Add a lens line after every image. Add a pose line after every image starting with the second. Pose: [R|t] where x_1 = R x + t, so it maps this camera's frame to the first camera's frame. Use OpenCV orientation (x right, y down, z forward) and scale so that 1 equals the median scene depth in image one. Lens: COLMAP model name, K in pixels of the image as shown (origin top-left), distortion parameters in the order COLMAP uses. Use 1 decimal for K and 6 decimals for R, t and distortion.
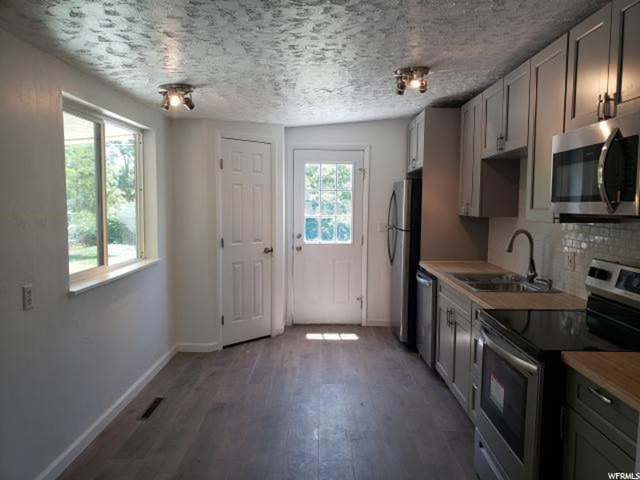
lens RADIAL K [[488.0, 0, 320.0], [0, 488.0, 240.0], [0, 0, 1]] dist [-0.009056, -0.003594]
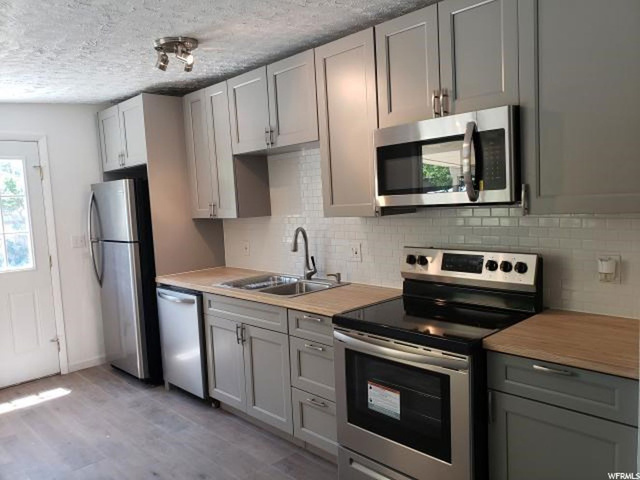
lens RADIAL K [[498.6, 0, 320.0], [0, 498.6, 240.0], [0, 0, 1]] dist [0.034234, -0.001896]
pose [[0.716141, -0.099403, 0.690841, -0.207314], [0.105548, 0.993847, 0.033588, -0.020859], [-0.689929, 0.048863, 0.722226, 0.211000]]
